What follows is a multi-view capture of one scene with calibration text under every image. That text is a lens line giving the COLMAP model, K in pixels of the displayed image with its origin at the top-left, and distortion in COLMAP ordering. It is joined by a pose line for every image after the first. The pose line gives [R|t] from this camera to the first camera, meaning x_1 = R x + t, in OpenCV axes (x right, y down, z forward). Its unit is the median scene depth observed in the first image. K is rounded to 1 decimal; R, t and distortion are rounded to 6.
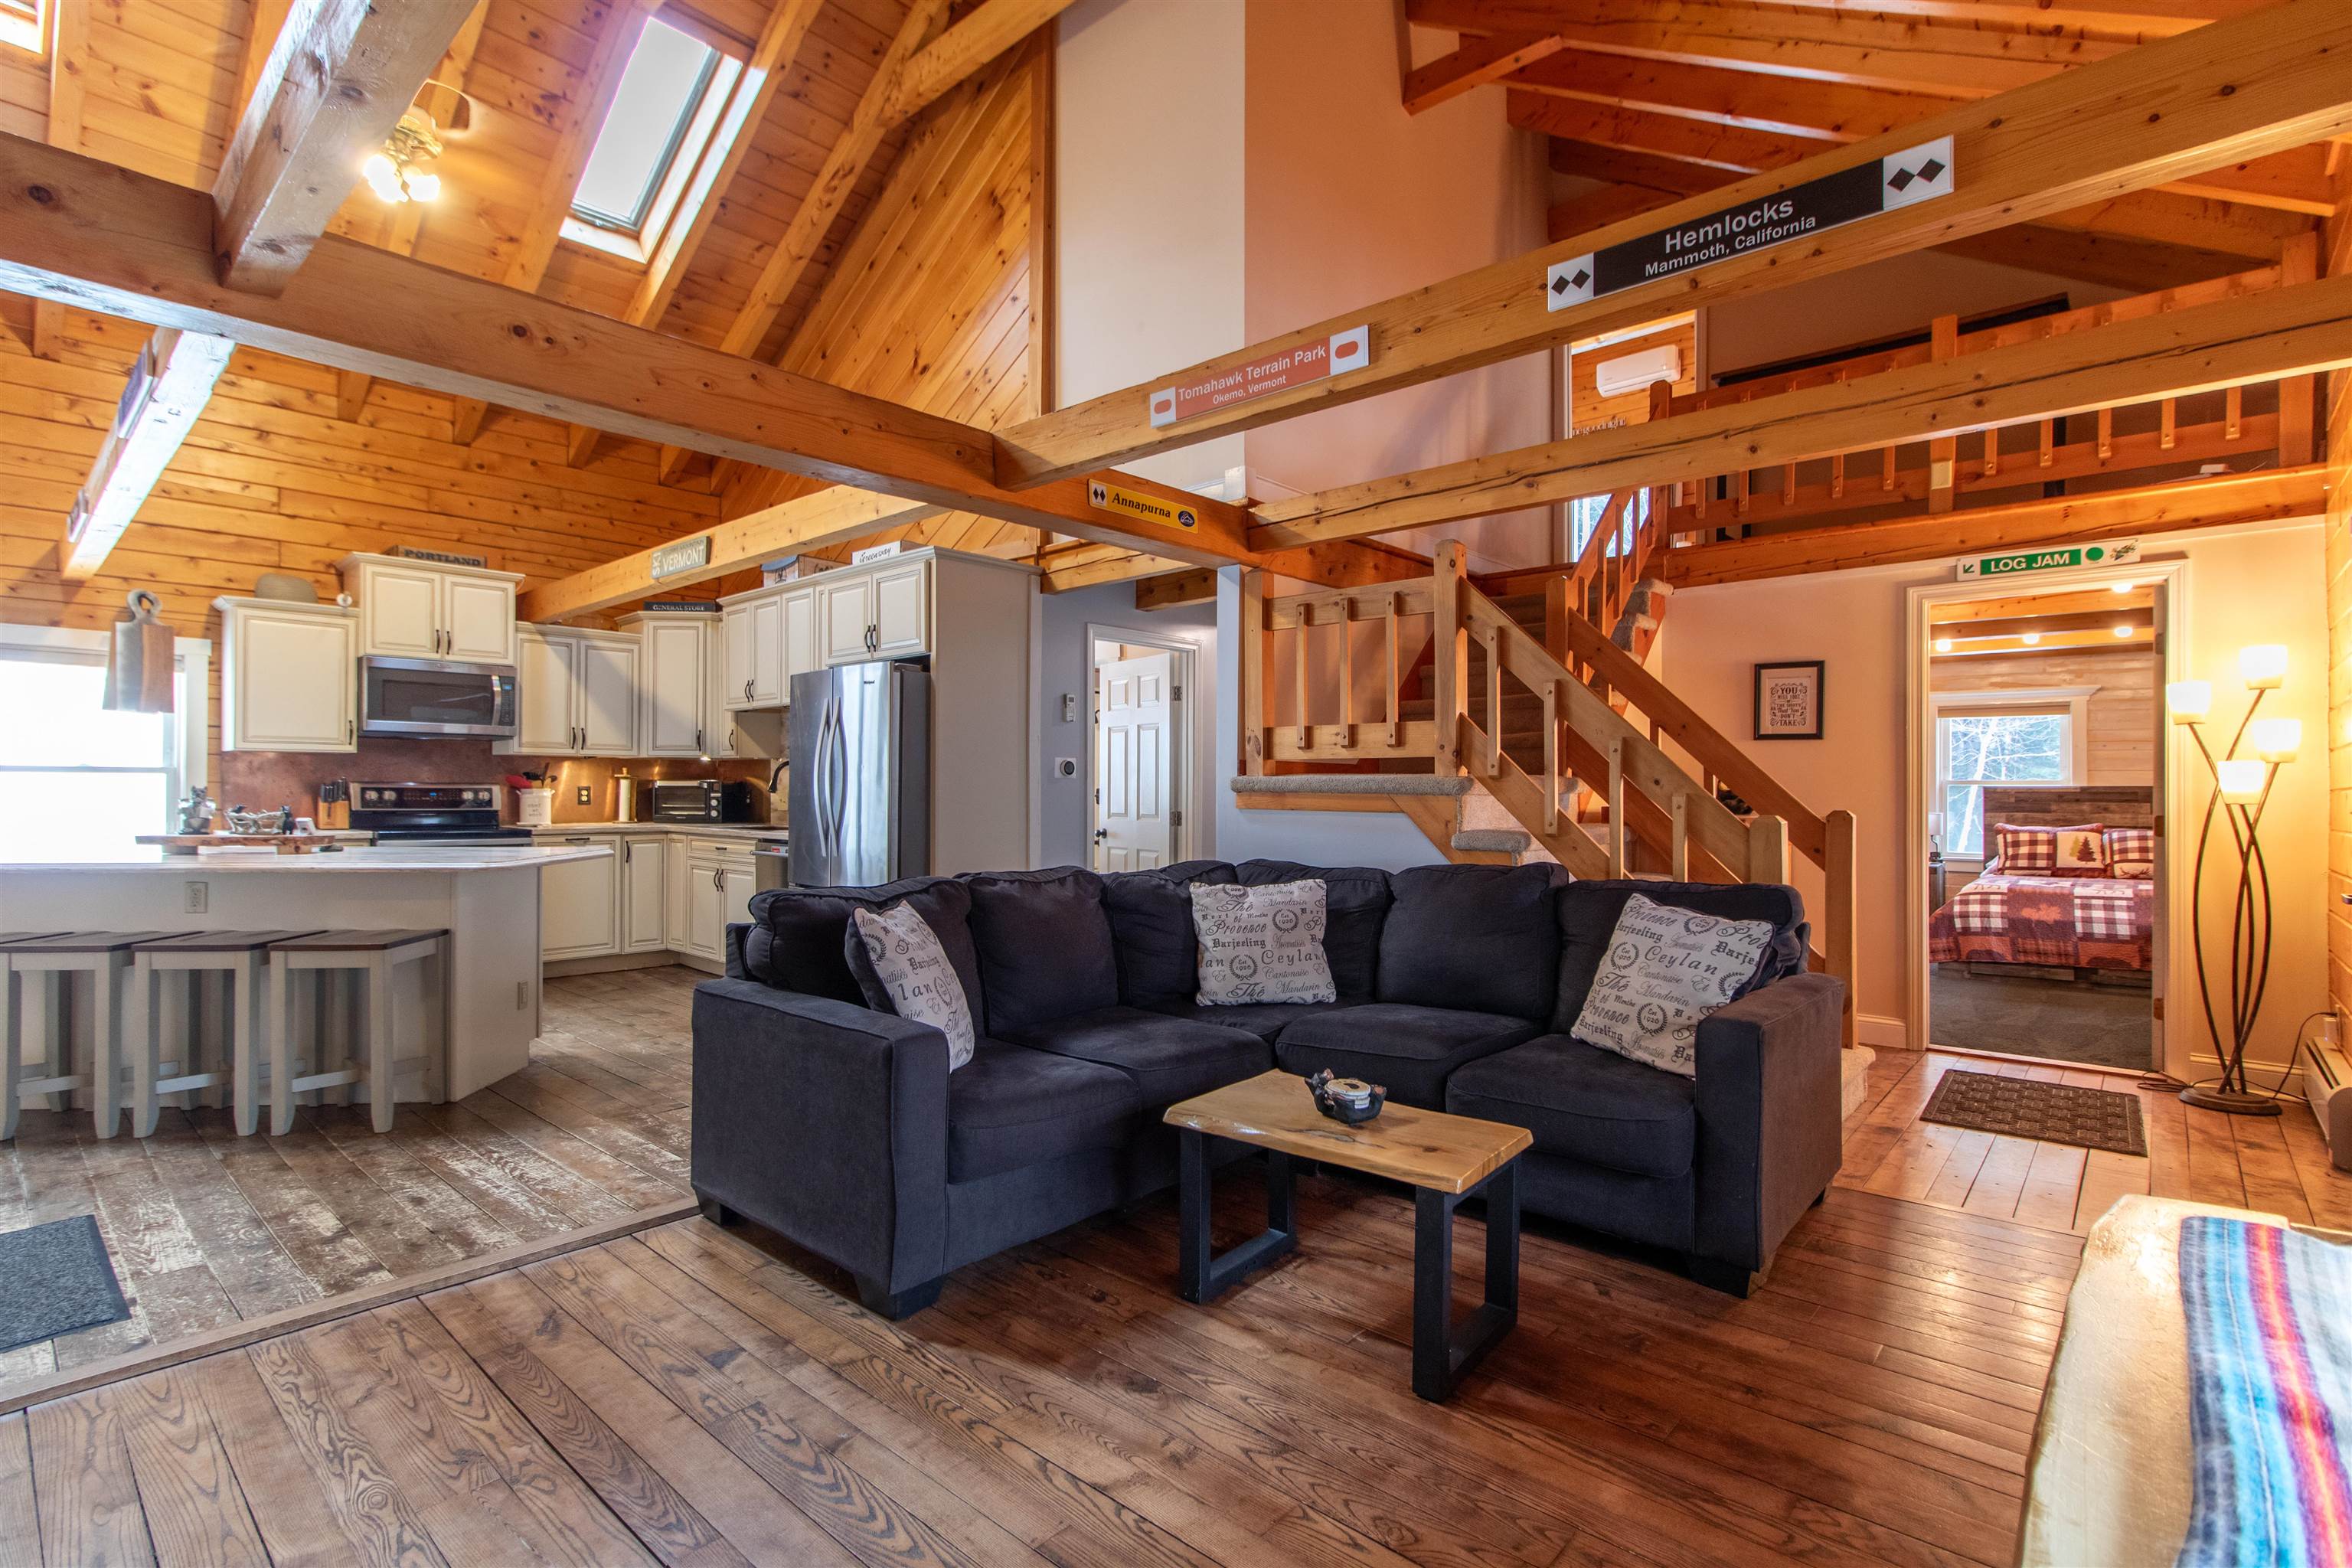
lens RADIAL K [[1104.1, 0, 1153.9], [0, 1104.1, 790.3], [0, 0, 1]] dist [-0.000076, 0.001743]
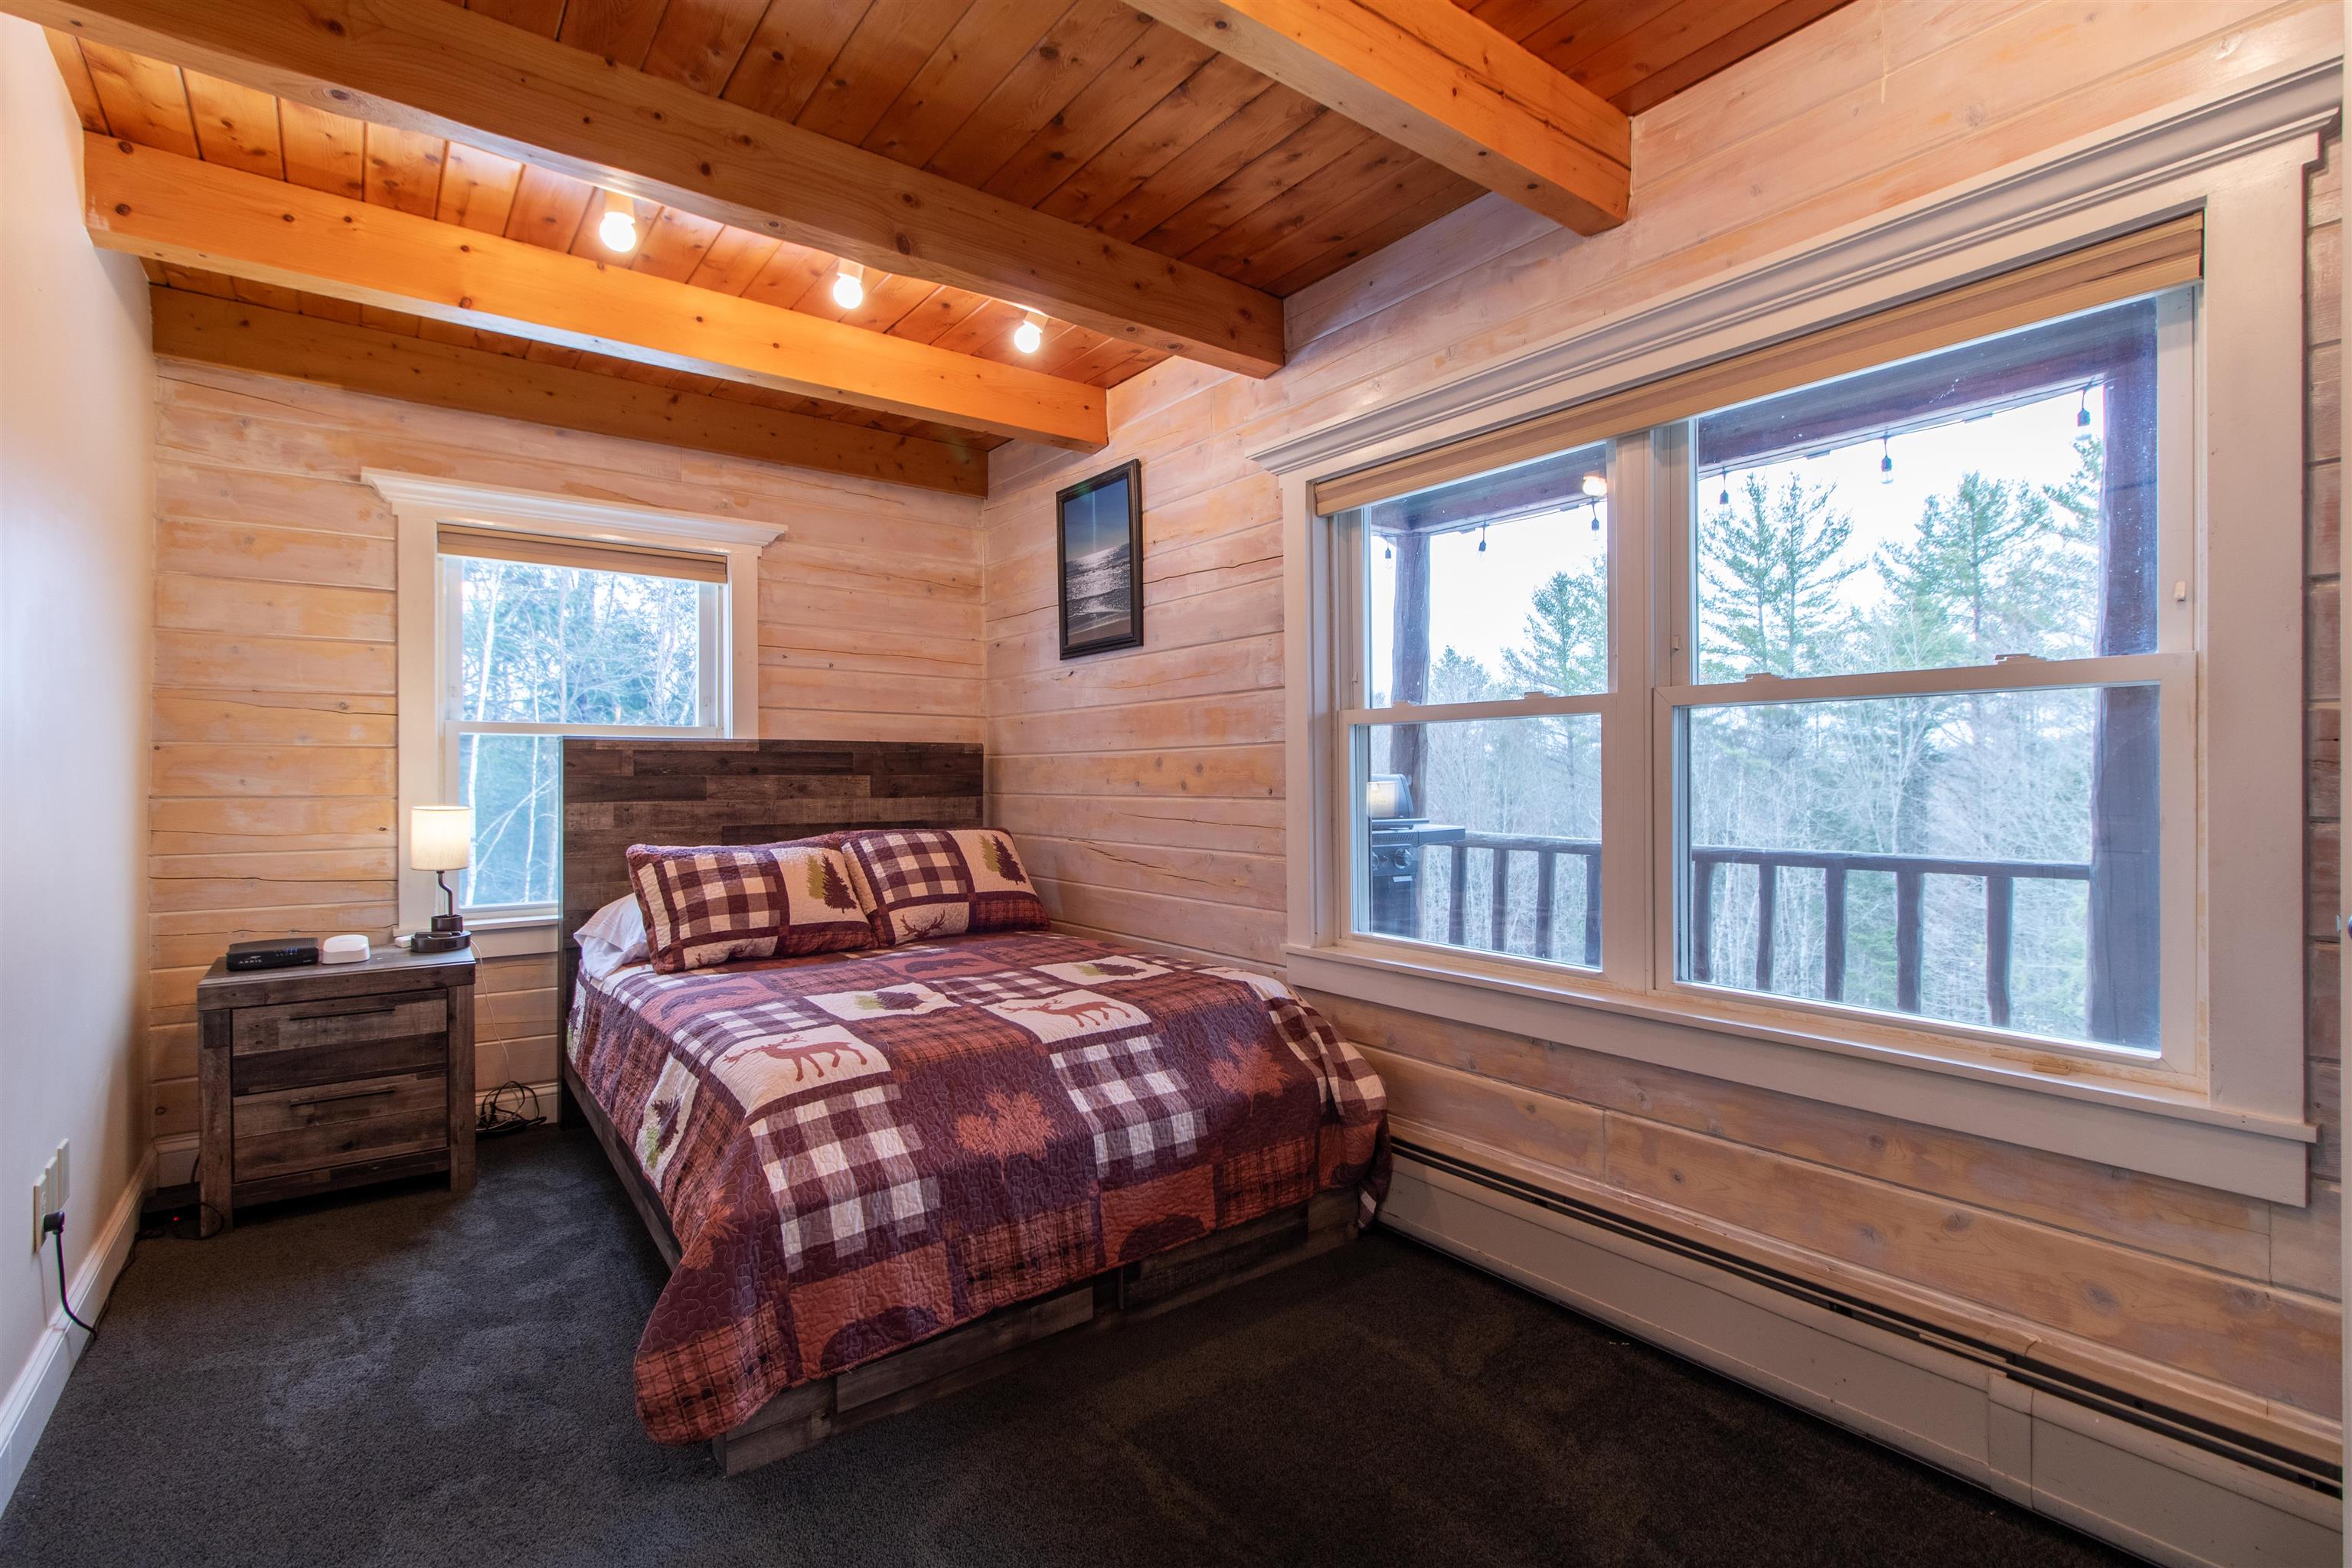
lens RADIAL K [[1104.1, 0, 1188.0], [0, 1104.1, 780.4], [0, 0, 1]] dist [-0.000076, 0.001743]
pose [[0.188558, -0.006299, 0.982042, 0.495687], [0.005109, 0.999972, 0.005433, 0.013611], [-0.982049, 0.003993, 0.188585, 0.861797]]
